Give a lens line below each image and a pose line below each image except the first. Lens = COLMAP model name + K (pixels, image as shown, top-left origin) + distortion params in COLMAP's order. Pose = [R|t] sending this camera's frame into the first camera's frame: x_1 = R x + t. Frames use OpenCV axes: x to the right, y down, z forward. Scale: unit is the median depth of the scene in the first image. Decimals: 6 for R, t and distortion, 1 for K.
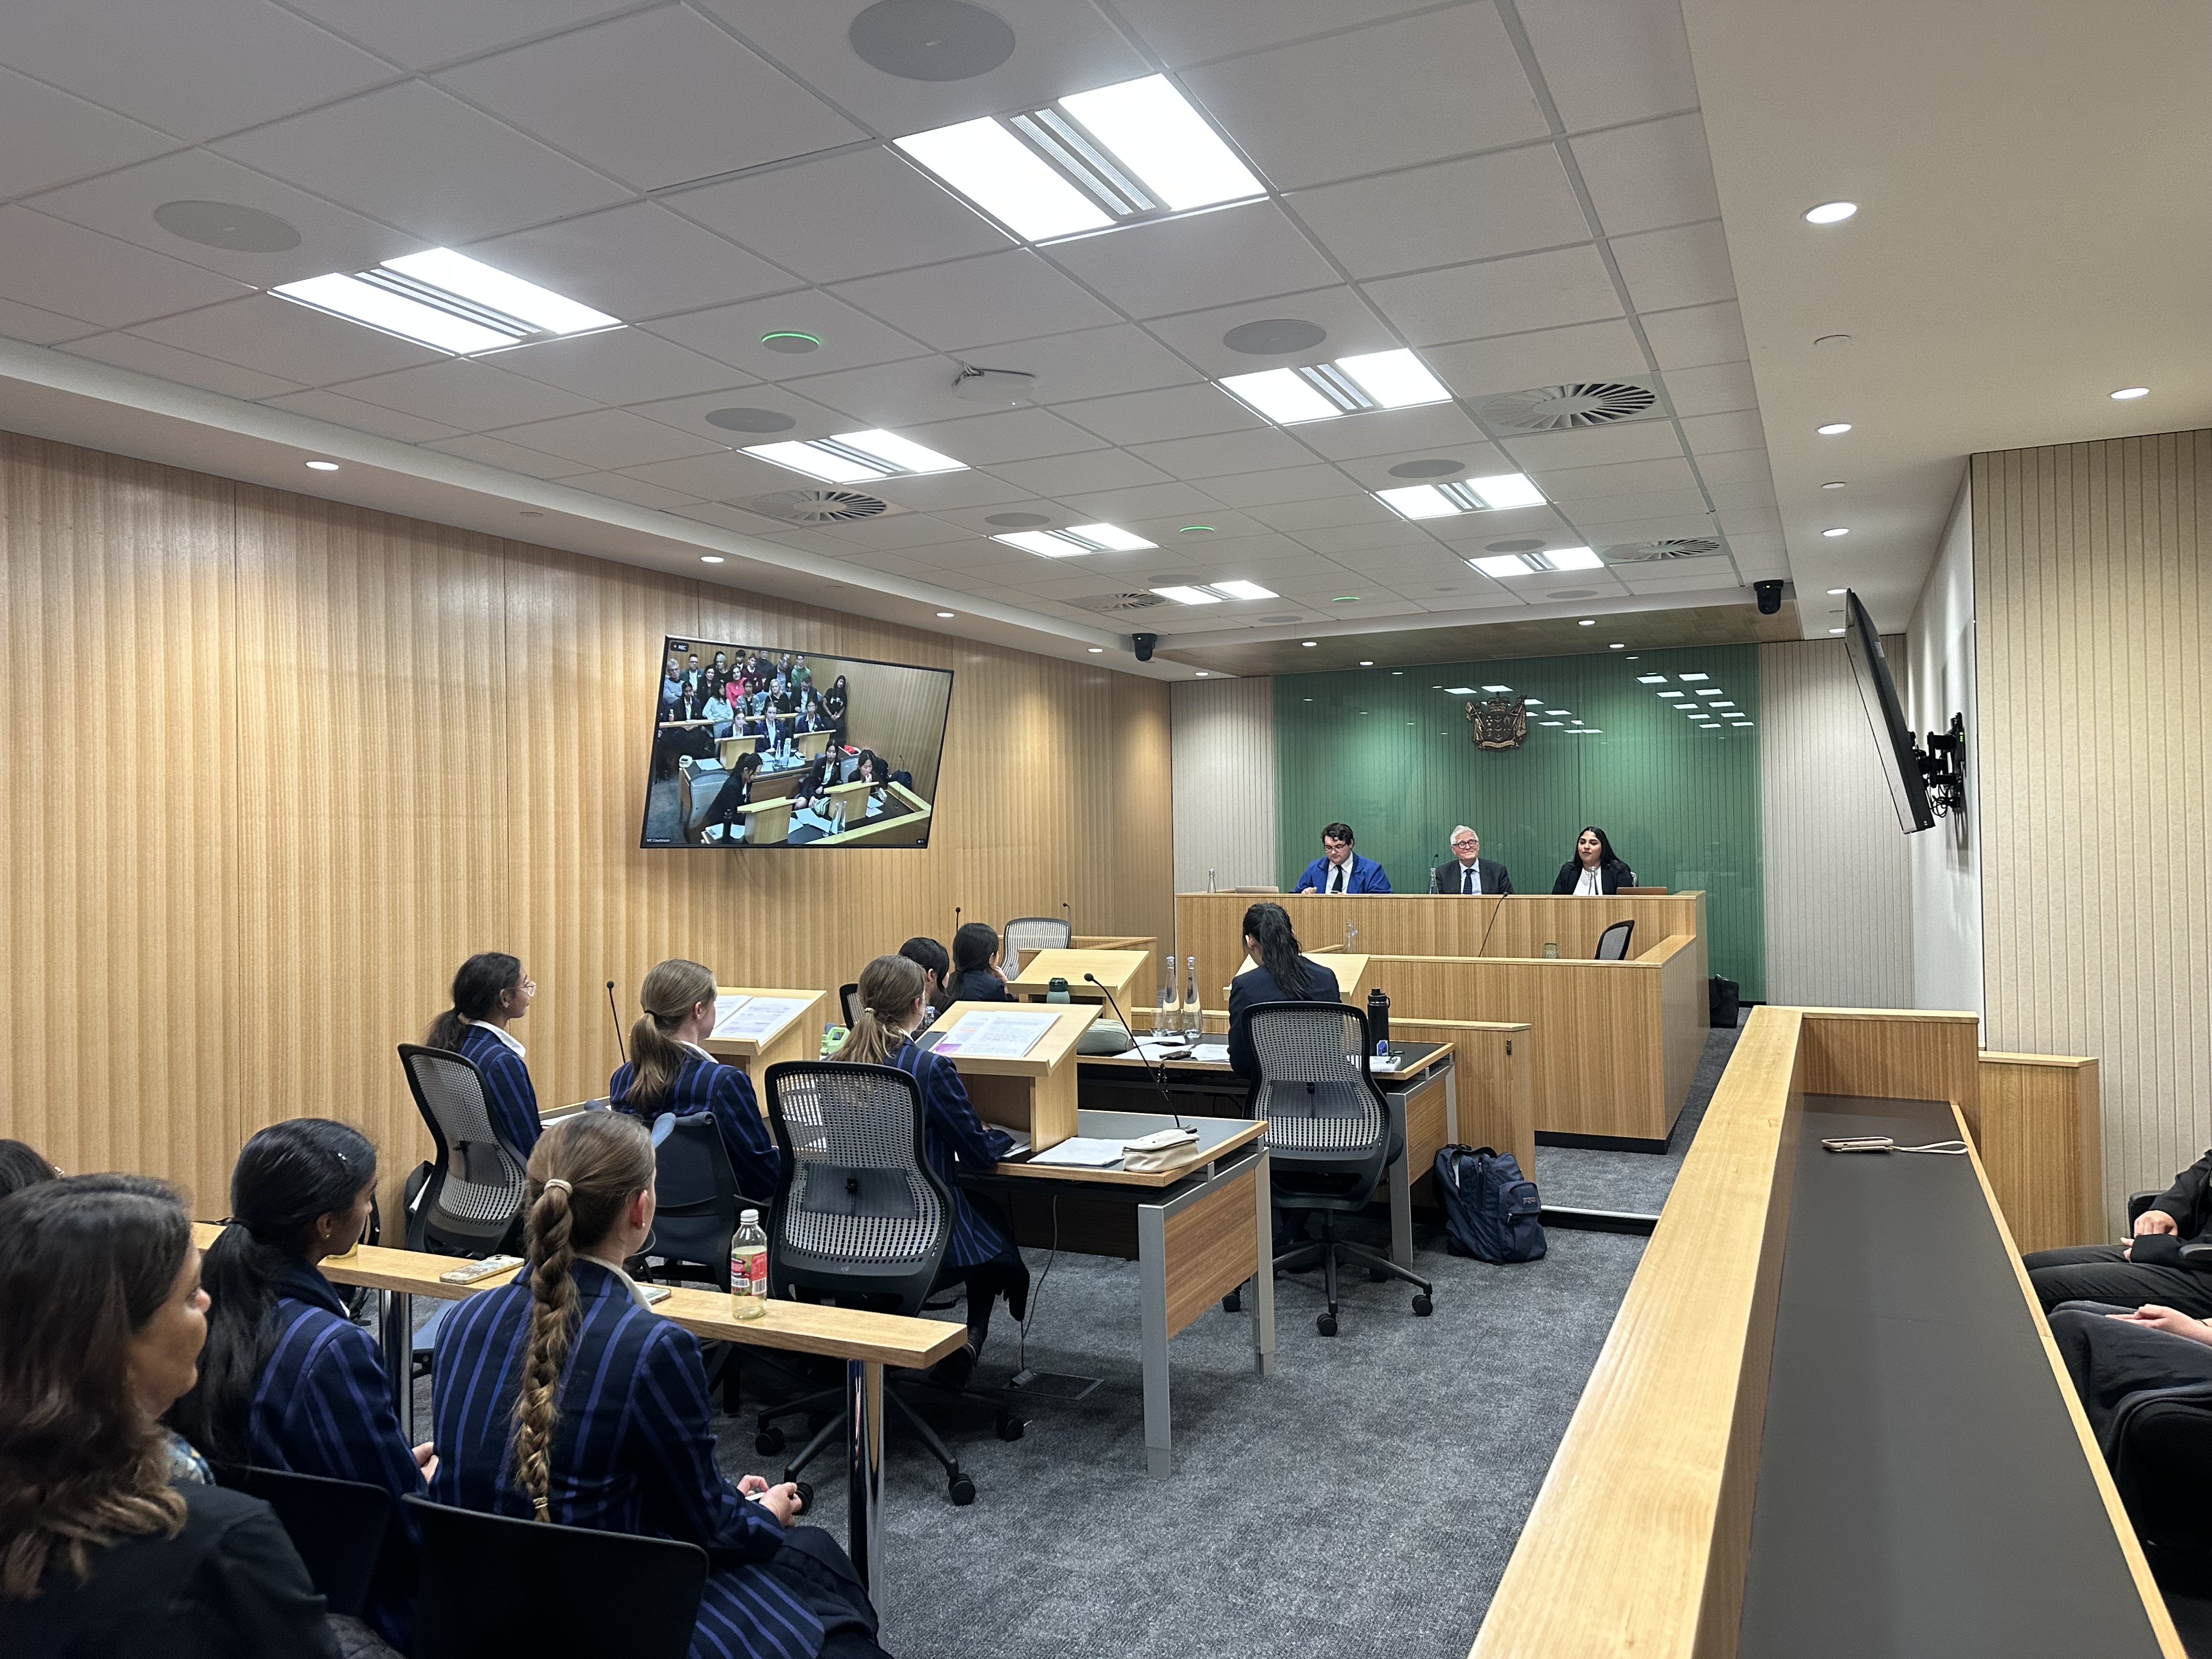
lens RADIAL K [[1553.1, 0, 1067.7], [0, 1553.1, 822.5], [0, 0, 1]] dist [0.118857, -0.117332]
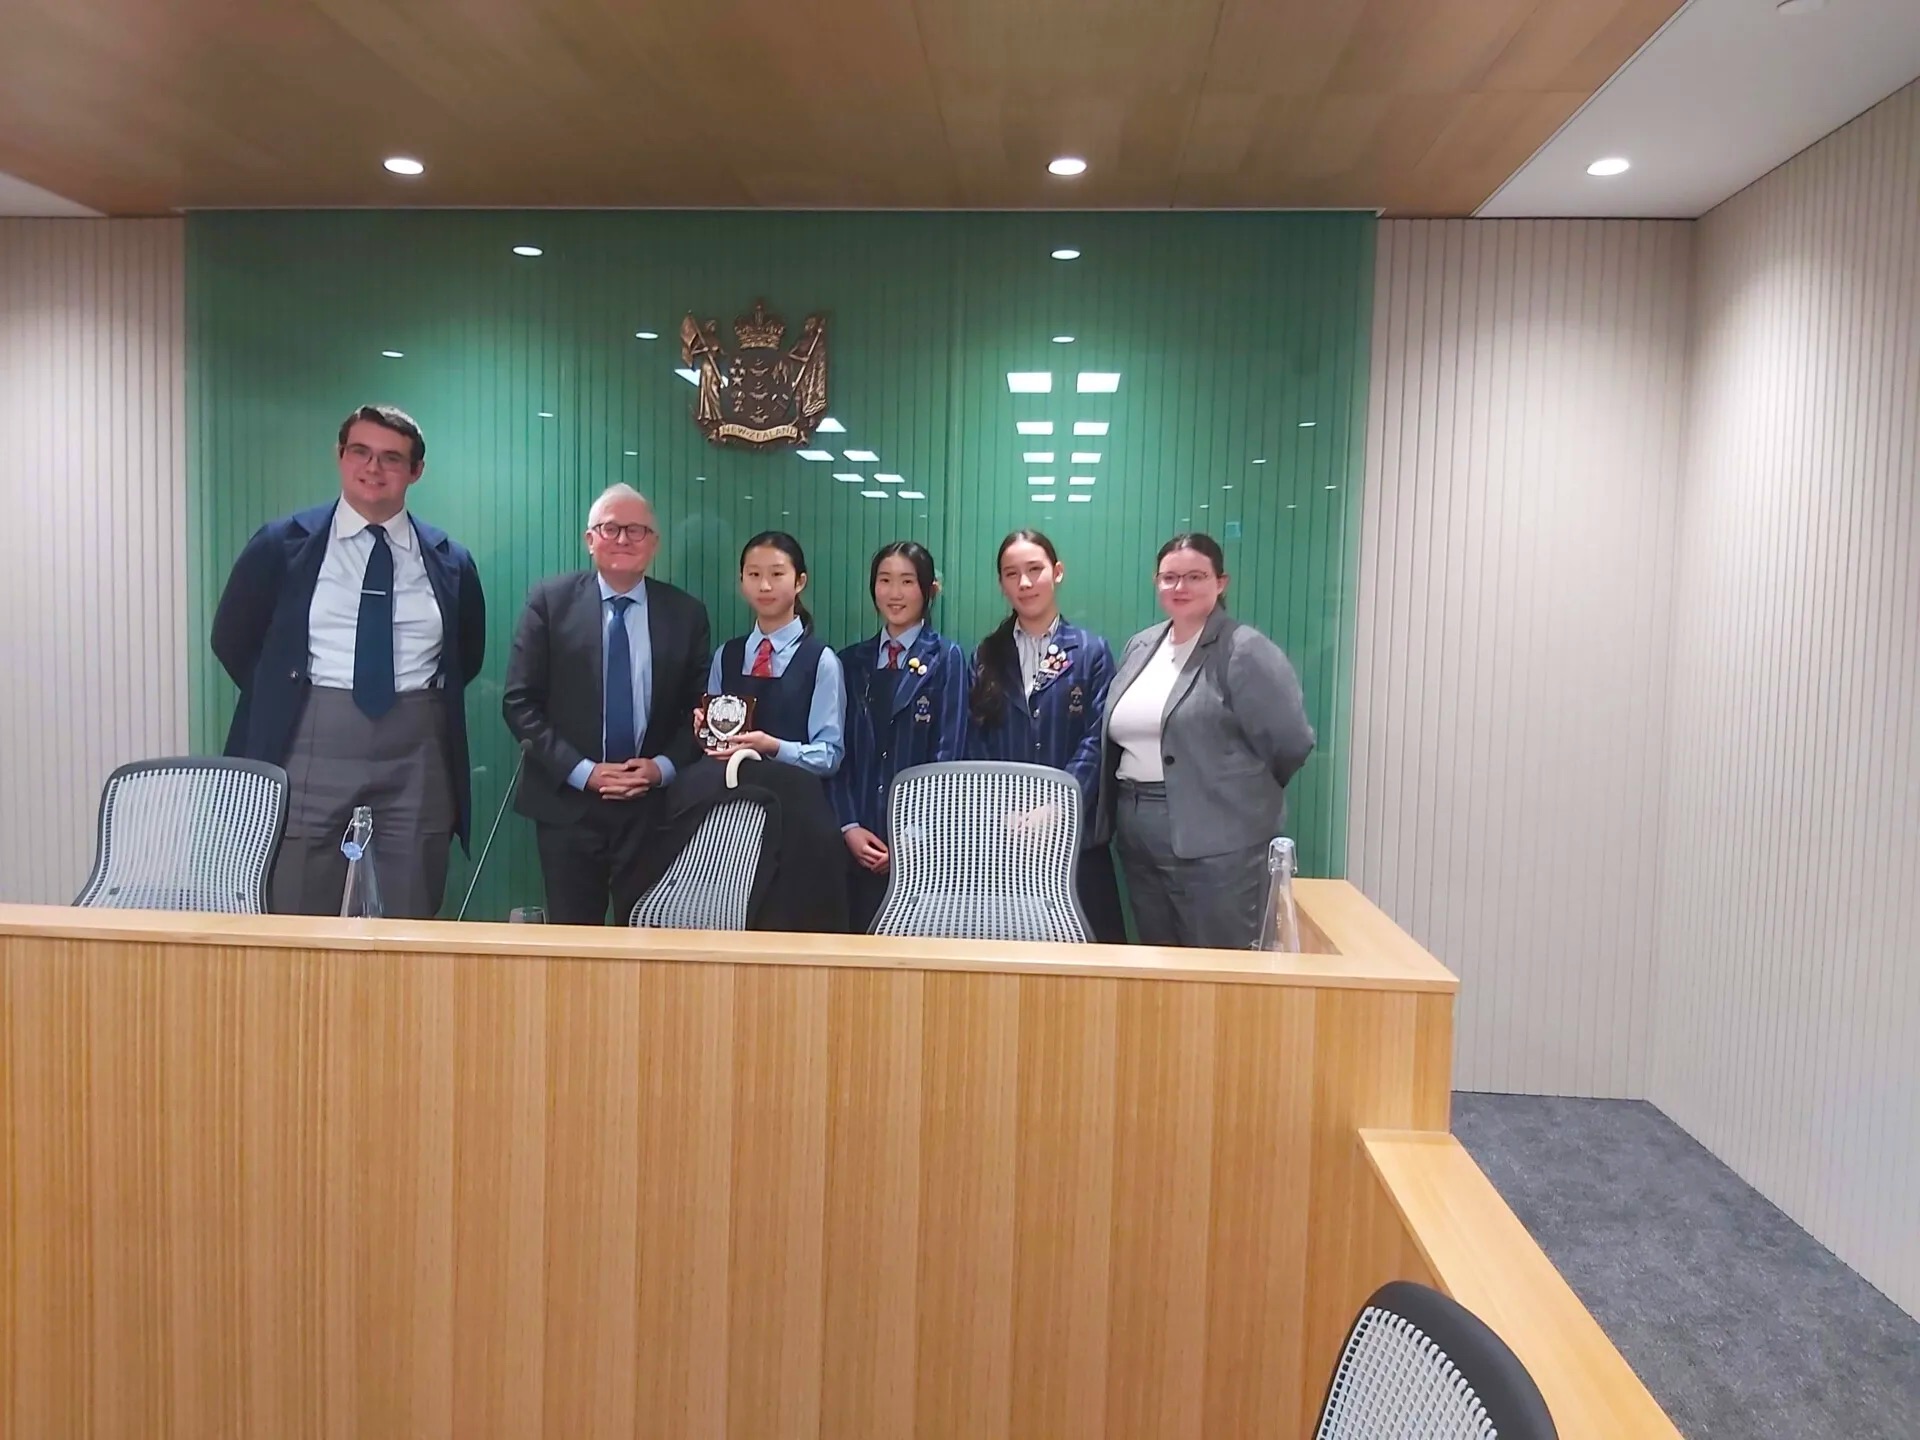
lens RADIAL K [[1523.0, 0, 960.0], [0, 1523.0, 720.0], [0, 0, 1]] dist [0.062774, -0.146611]
pose [[0.927220, 0.005469, 0.374478, 0.090461], [-0.036020, 0.996560, 0.074631, -0.004726], [-0.372782, -0.082688, 0.924227, 0.314588]]
